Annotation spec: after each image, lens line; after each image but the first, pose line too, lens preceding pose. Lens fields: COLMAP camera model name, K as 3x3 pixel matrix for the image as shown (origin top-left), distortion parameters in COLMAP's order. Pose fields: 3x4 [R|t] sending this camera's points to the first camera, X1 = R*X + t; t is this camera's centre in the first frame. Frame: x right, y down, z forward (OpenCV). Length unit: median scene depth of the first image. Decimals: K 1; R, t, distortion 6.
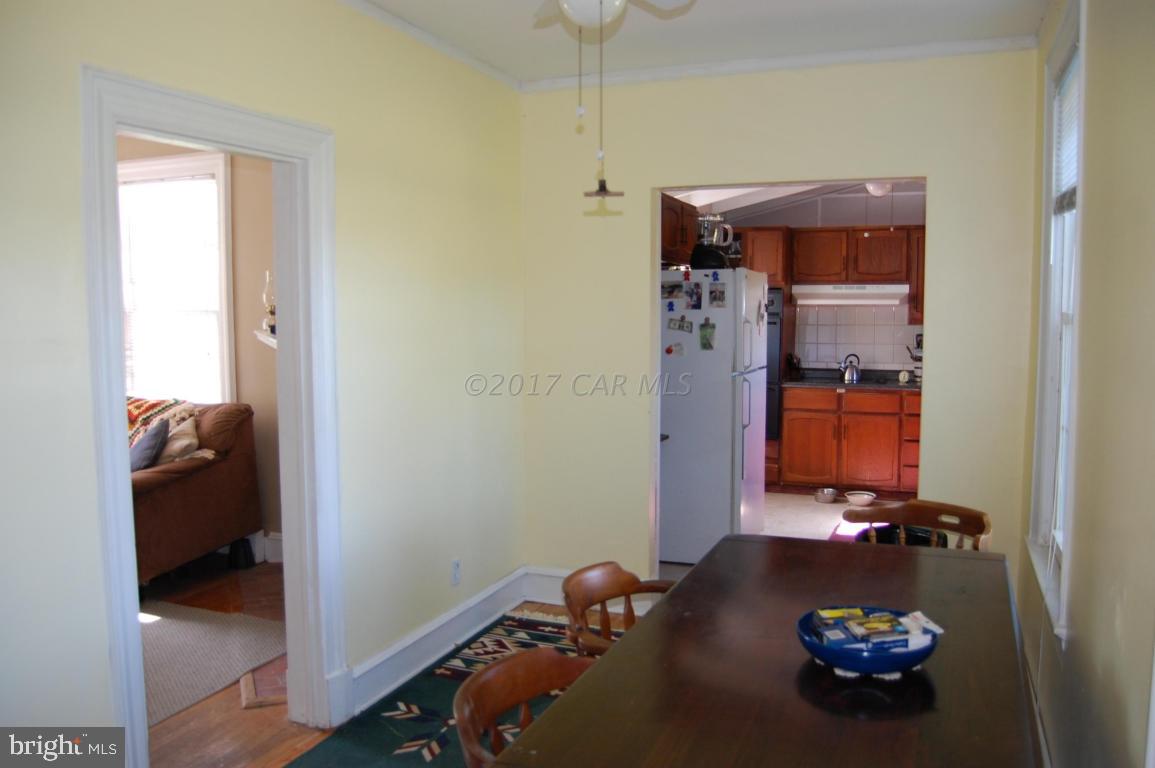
lens RADIAL K [[900.4, 0, 577.5], [0, 900.4, 384.0], [0, 0, 1]] dist [-0.072986, -0.000833]
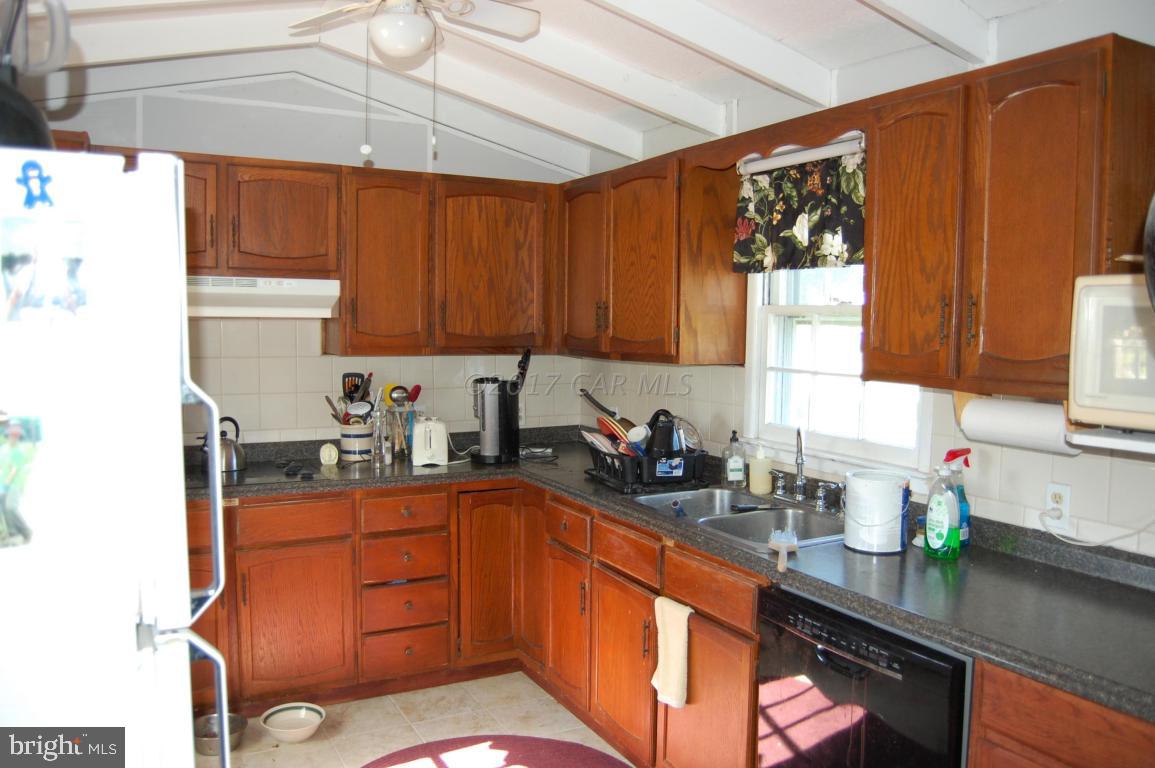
lens RADIAL K [[900.4, 0, 577.5], [0, 900.4, 384.0], [0, 0, 1]] dist [-0.072986, -0.000833]
pose [[0.636864, -0.051124, 0.769279, 0.054343], [0.057599, 0.998166, 0.018651, -0.051576], [-0.768821, 0.032432, 0.638641, 0.551684]]
